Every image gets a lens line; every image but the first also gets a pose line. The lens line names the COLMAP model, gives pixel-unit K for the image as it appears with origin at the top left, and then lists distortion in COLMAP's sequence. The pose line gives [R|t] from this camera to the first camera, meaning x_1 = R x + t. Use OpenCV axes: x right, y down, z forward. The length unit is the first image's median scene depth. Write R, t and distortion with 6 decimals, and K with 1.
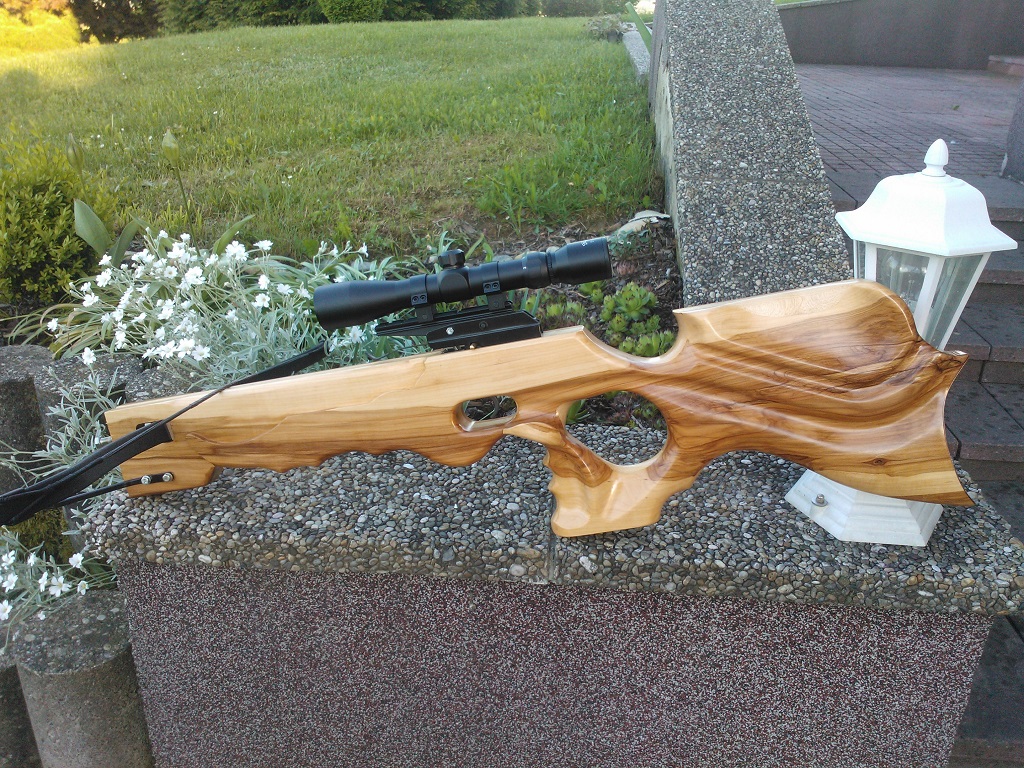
lens RADIAL K [[822.8, 0, 527.4], [0, 822.8, 306.0], [0, 0, 1]] dist [0.118591, -0.201195]
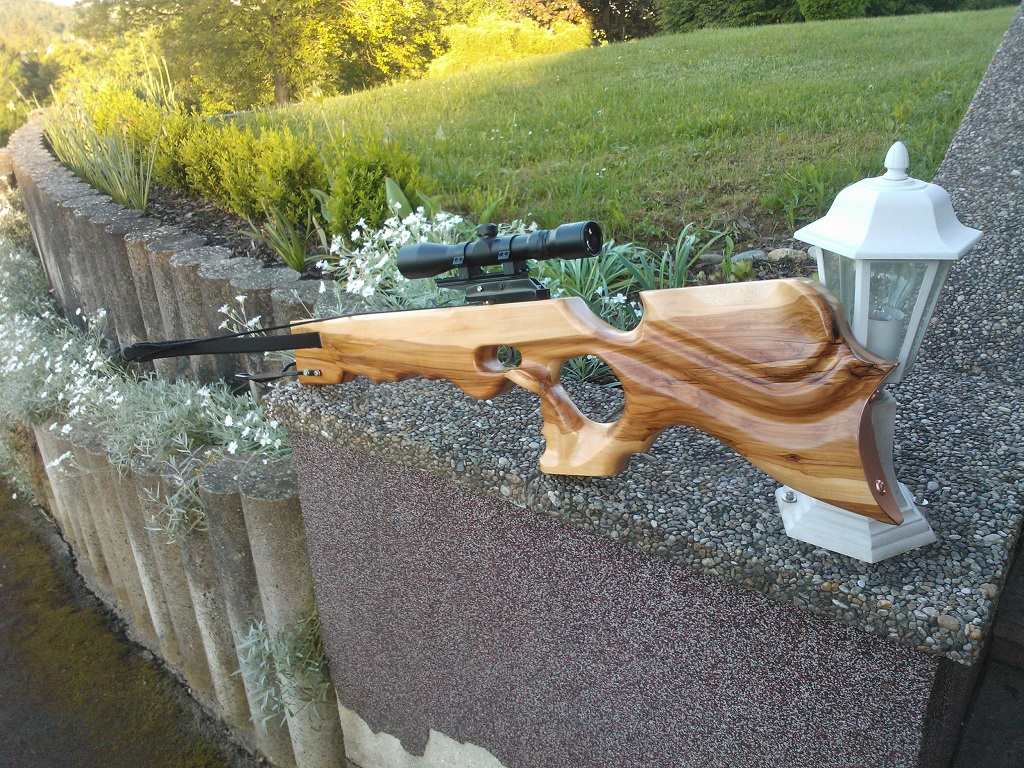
lens RADIAL K [[822.8, 0, 527.4], [0, 822.8, 306.0], [0, 0, 1]] dist [0.118591, -0.201195]
pose [[0.862776, 0.116793, -0.491911, 0.583291], [-0.115847, 0.992735, 0.032514, 0.007533], [0.492135, 0.028934, 0.870038, -0.042545]]
